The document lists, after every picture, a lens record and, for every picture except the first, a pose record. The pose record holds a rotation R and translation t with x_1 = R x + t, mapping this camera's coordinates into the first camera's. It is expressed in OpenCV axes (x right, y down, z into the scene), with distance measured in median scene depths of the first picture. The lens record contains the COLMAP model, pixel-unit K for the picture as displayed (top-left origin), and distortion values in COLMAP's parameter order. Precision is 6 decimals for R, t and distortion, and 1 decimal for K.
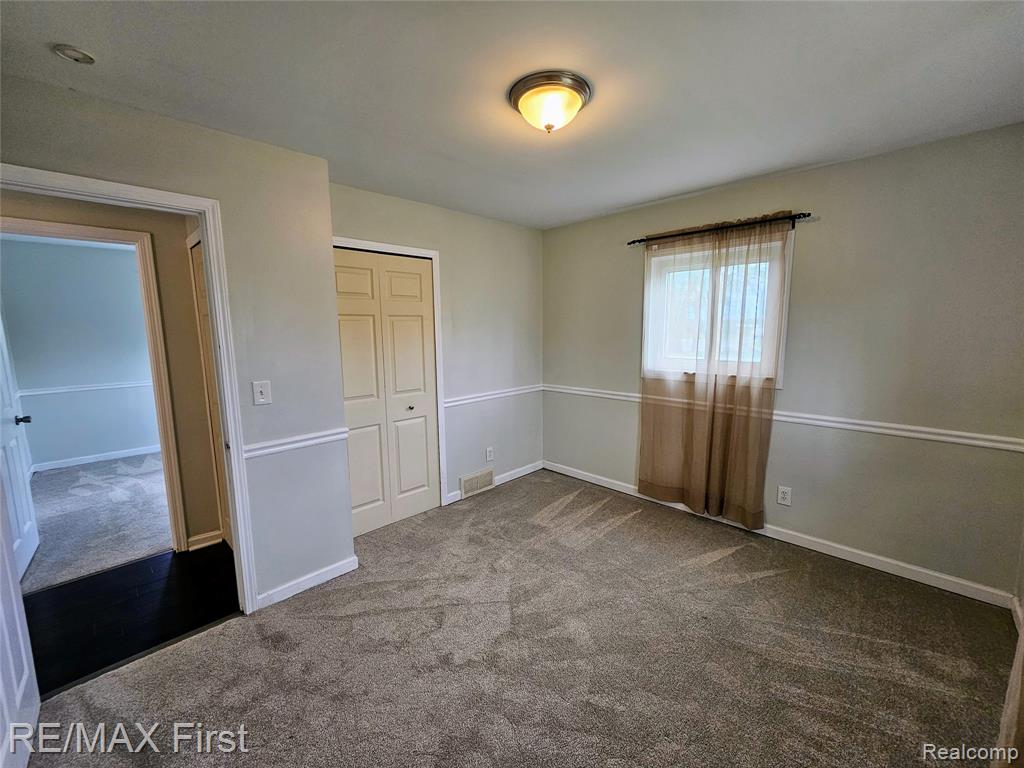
lens RADIAL K [[417.3, 0, 512.0], [0, 417.3, 384.0], [0, 0, 1]] dist [-0.000982, -0.000396]
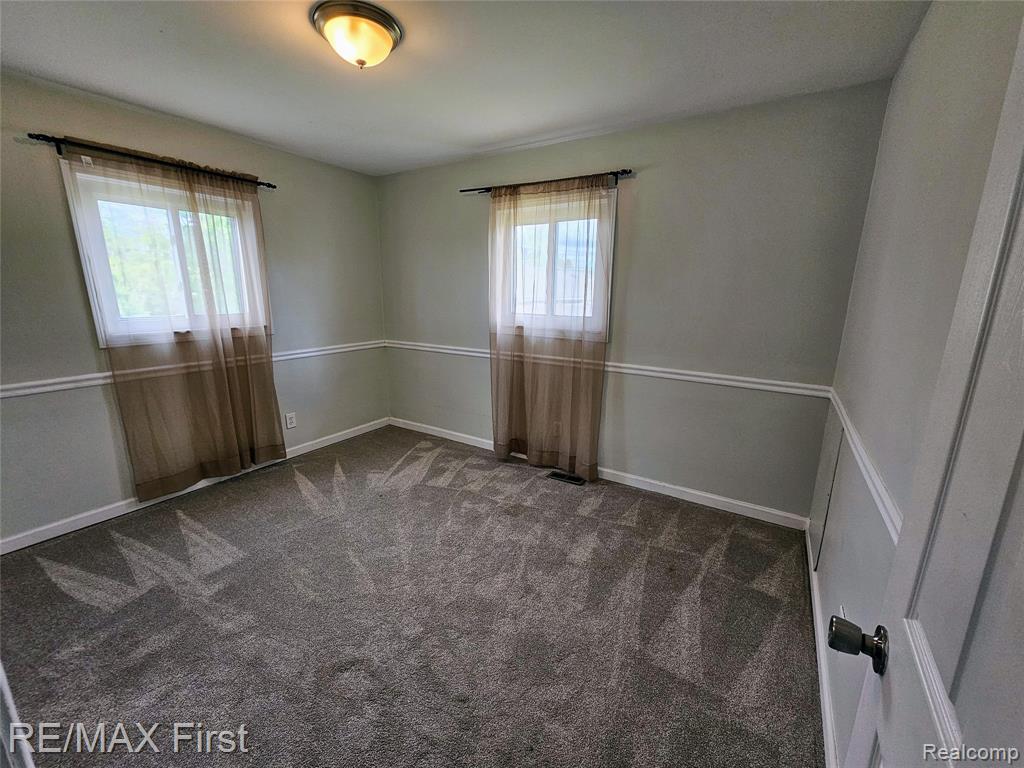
lens RADIAL K [[417.3, 0, 512.0], [0, 417.3, 384.0], [0, 0, 1]] dist [-0.000982, -0.000396]
pose [[-0.217959, -0.207437, 0.953658, -0.584271], [0.126530, 0.962898, 0.238366, -0.042758], [-0.967721, 0.172620, -0.183626, 0.526102]]
